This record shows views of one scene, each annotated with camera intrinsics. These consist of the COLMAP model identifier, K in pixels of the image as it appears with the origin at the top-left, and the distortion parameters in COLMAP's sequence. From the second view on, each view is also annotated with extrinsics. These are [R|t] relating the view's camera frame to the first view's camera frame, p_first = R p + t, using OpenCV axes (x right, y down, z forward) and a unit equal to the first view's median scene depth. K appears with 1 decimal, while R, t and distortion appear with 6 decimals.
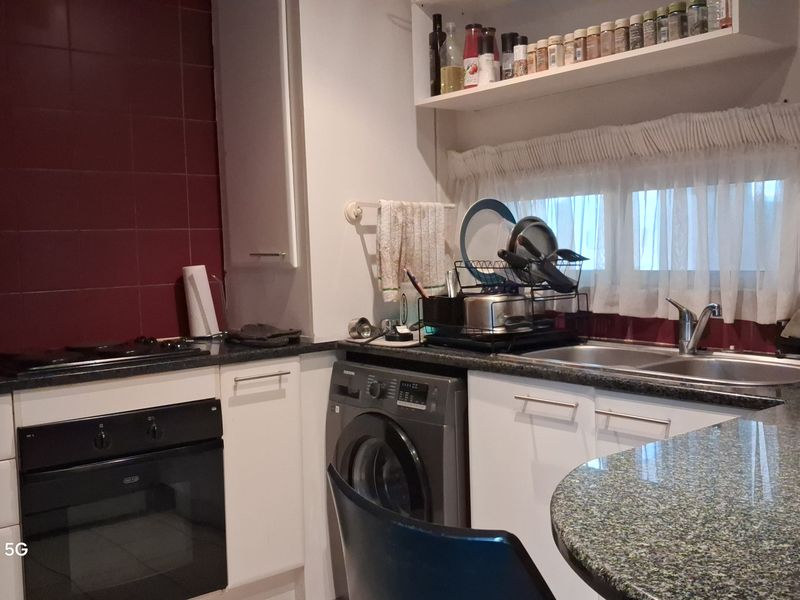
lens RADIAL K [[846.0, 0, 423.6], [0, 846.0, 301.9], [0, 0, 1]] dist [0.205142, -0.648112]
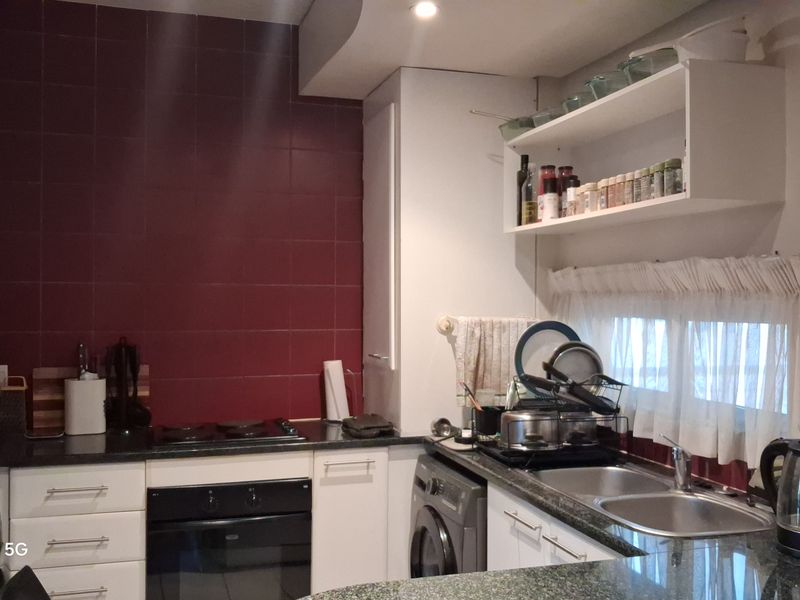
lens RADIAL K [[846.0, 0, 423.6], [0, 846.0, 301.9], [0, 0, 1]] dist [0.205142, -0.648112]
pose [[0.925800, 0.034639, -0.376423, 0.348358], [-0.058855, 0.996858, -0.053020, -0.079947], [0.373404, 0.071240, 0.924929, -0.082369]]
